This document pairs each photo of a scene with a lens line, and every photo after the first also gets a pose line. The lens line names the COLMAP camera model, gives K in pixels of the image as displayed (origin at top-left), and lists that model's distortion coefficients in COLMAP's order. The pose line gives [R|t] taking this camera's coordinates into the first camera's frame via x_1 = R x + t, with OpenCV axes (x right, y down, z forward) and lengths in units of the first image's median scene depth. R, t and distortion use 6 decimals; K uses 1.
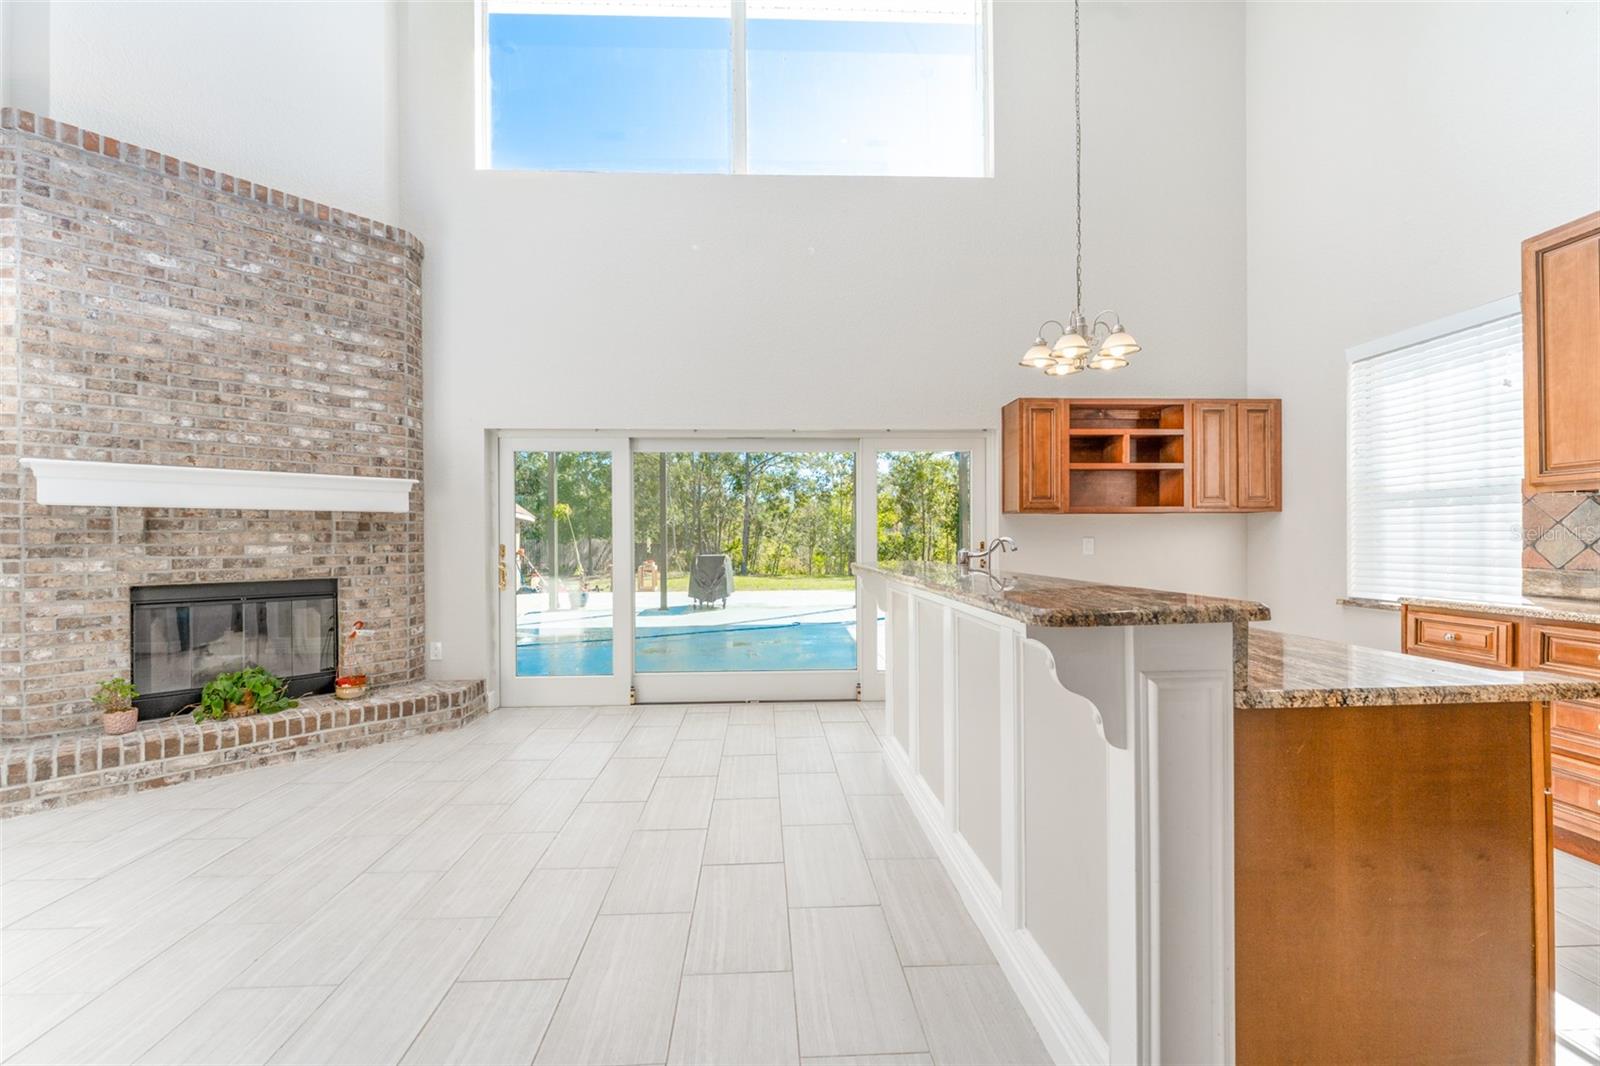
lens RADIAL K [[647.1, 0, 783.8], [0, 647.1, 539.5], [0, 0, 1]] dist [-0.004733, -0.000250]
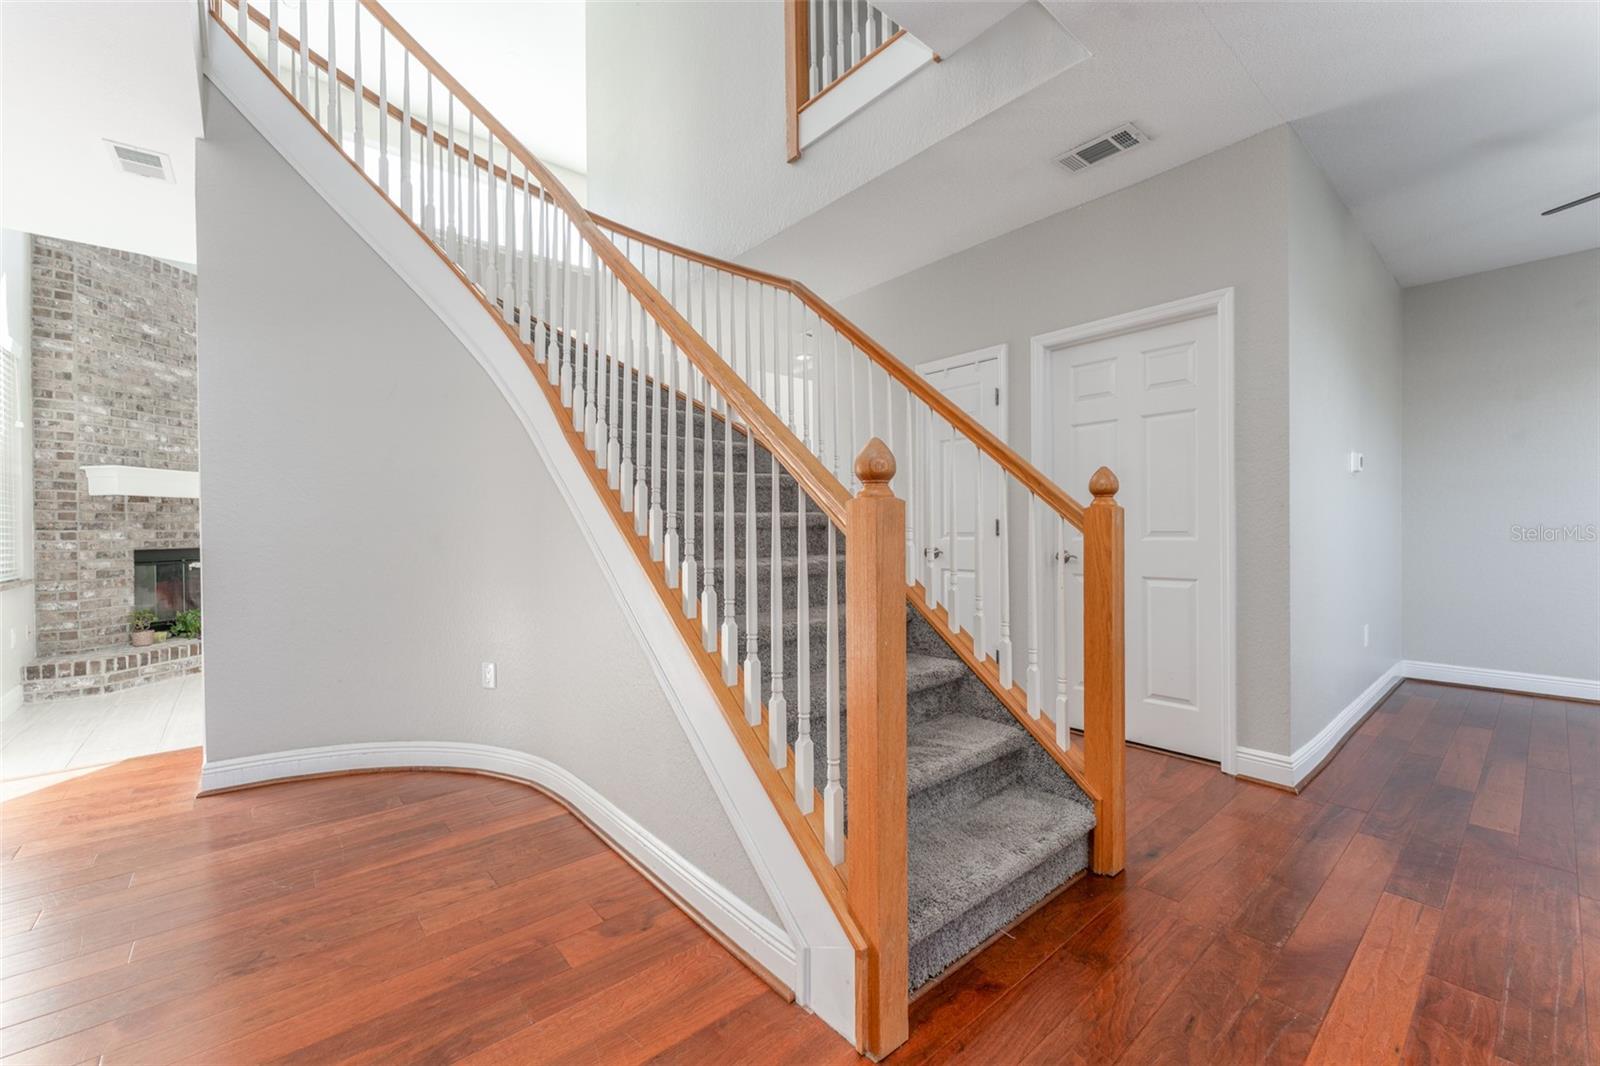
lens RADIAL K [[647.1, 0, 801.1], [0, 647.1, 533.2], [0, 0, 1]] dist [-0.004733, -0.000250]
pose [[0.780468, -0.004494, 0.625180, -0.739889], [0.001836, 0.999986, 0.004896, 0.030105], [-0.625194, -0.002673, 0.780465, -1.107070]]
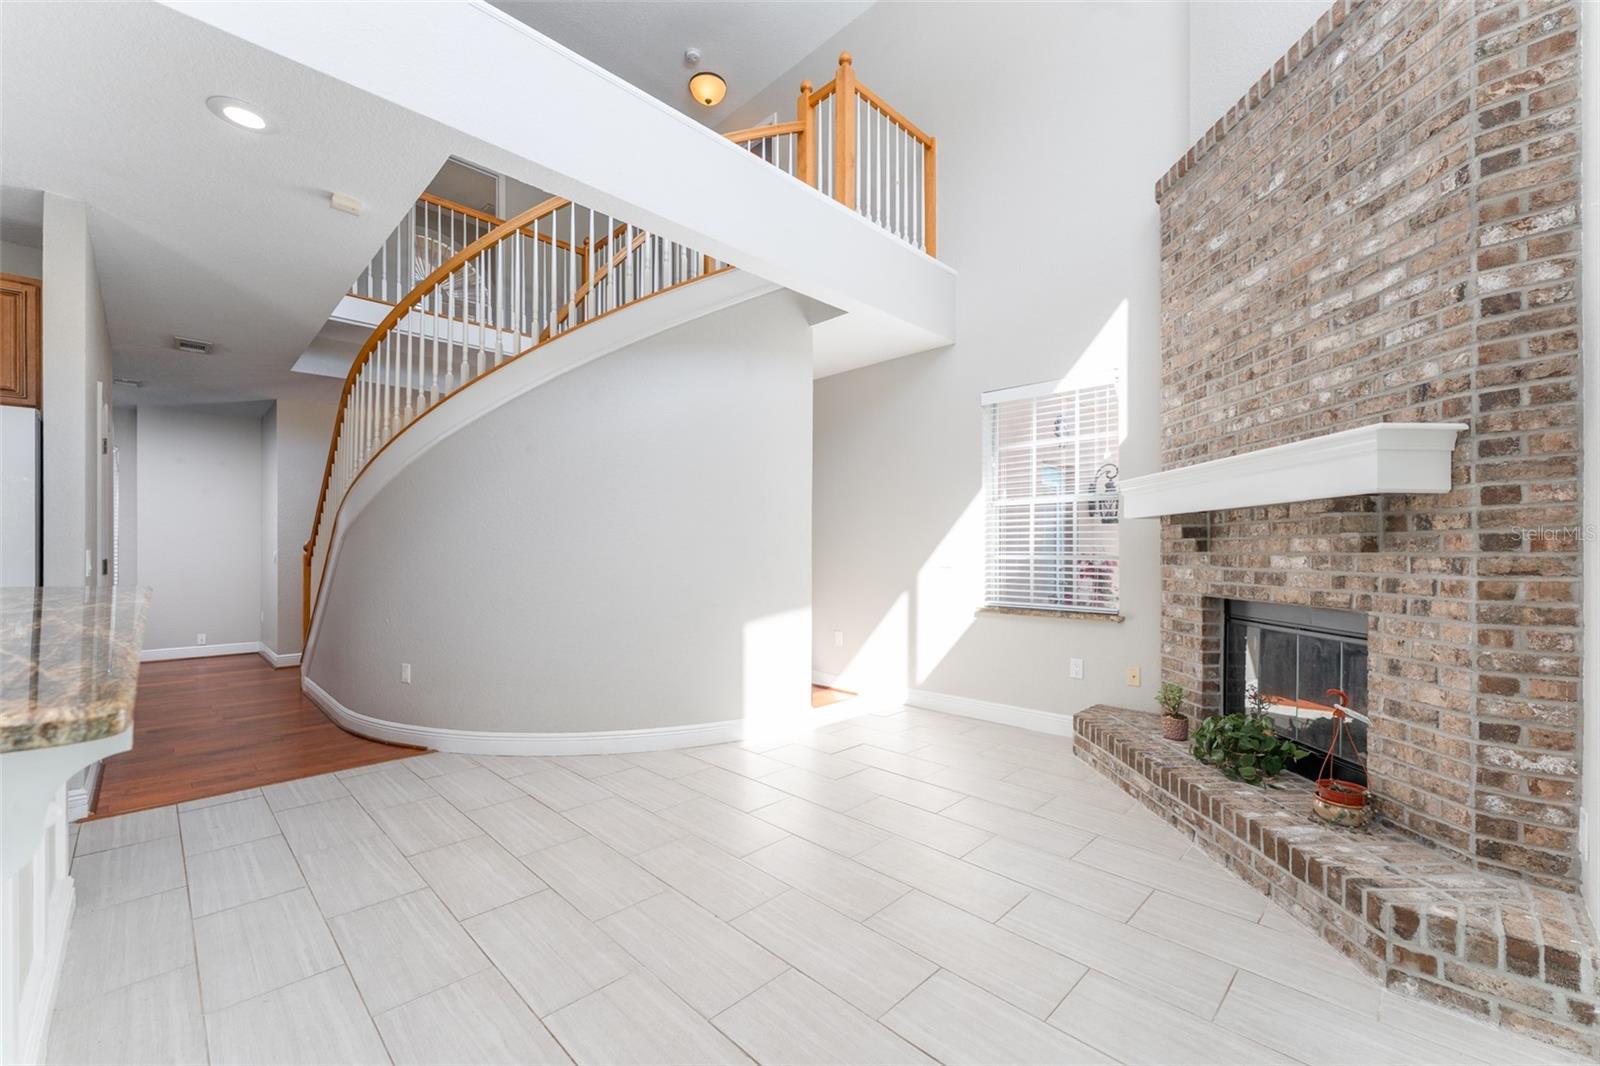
lens RADIAL K [[647.1, 0, 799.0], [0, 647.1, 556.3], [0, 0, 1]] dist [-0.004733, -0.000250]
pose [[-0.731401, 0.007658, -0.681904, 0.092540], [0.000893, 0.999947, 0.010272, 0.002029], [0.681947, 0.006904, -0.731369, 1.289116]]
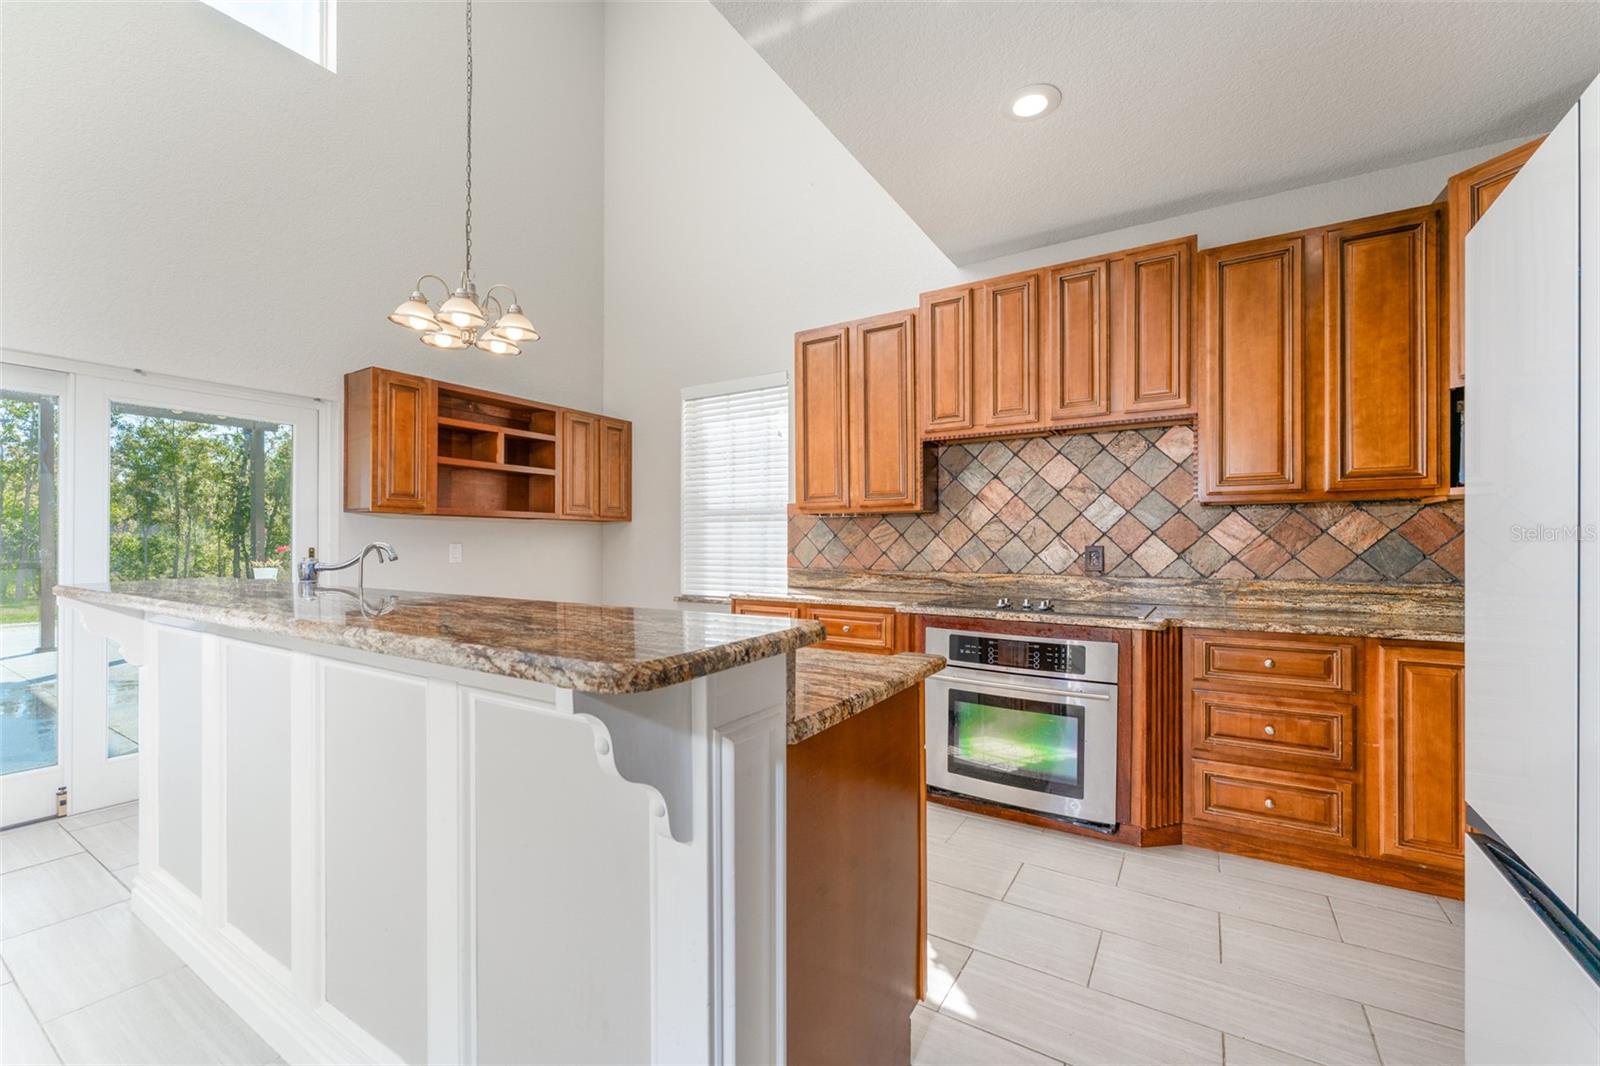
lens RADIAL K [[647.1, 0, 807.2], [0, 647.1, 542.9], [0, 0, 1]] dist [-0.004733, -0.000250]
pose [[0.551381, 0.007882, 0.834216, -0.000353], [-0.004398, 0.999969, -0.006541, -0.000392], [-0.834242, -0.000063, 0.551399, 0.167506]]
